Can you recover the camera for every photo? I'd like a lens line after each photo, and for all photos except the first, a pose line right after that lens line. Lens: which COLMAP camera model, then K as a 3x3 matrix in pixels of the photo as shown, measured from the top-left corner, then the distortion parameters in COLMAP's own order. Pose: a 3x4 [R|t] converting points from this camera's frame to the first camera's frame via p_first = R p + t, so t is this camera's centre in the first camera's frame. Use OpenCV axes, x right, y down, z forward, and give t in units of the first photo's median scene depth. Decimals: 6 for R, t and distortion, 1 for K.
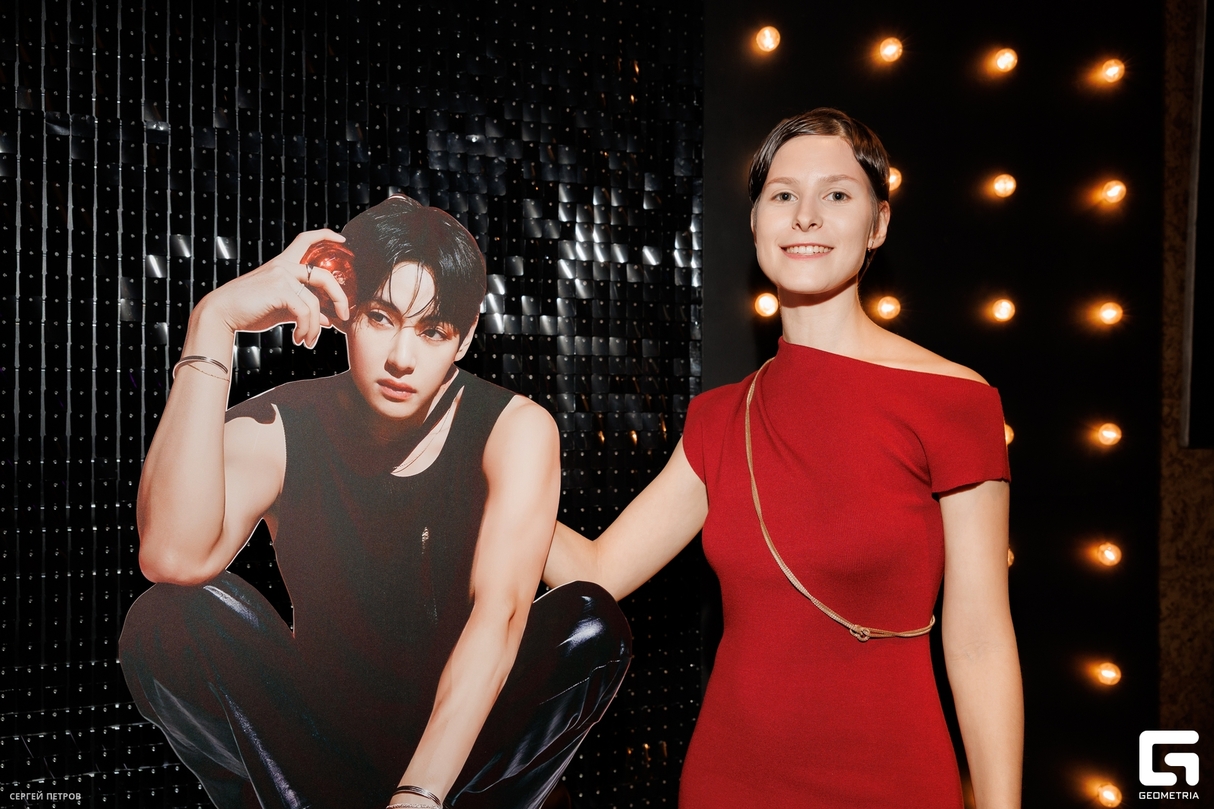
lens RADIAL K [[1402.8, 0, 630.2], [0, 1402.8, 391.1], [0, 0, 1]] dist [0.006196, 0.018563]
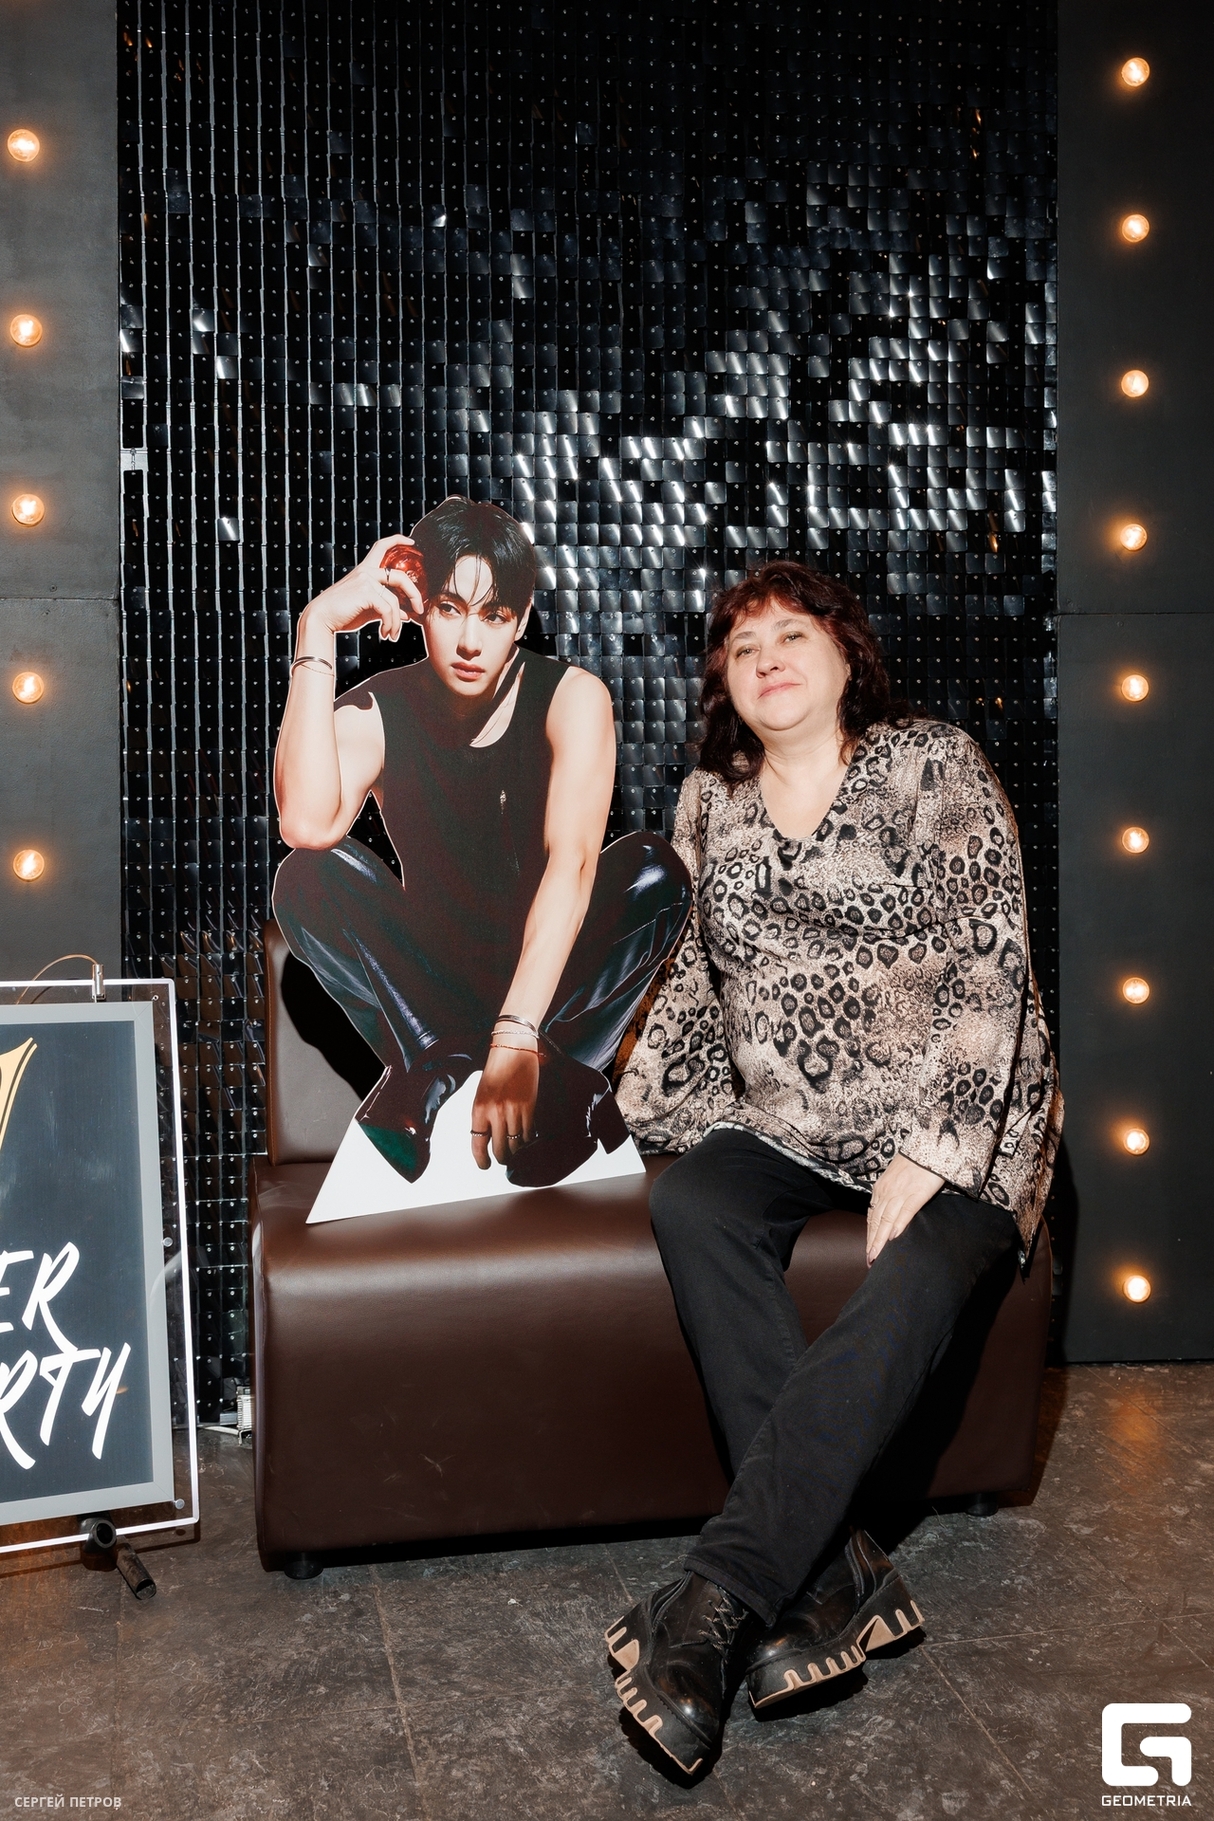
lens RADIAL K [[2234.3, 0, 616.4], [0, 2234.3, 803.4], [0, 0, 1]] dist [0.016936, 0.006799]
pose [[0.996995, -0.075008, -0.019341, -0.021628], [0.076344, 0.993751, 0.081433, -0.033146], [0.013113, -0.082665, 0.996491, -0.815703]]
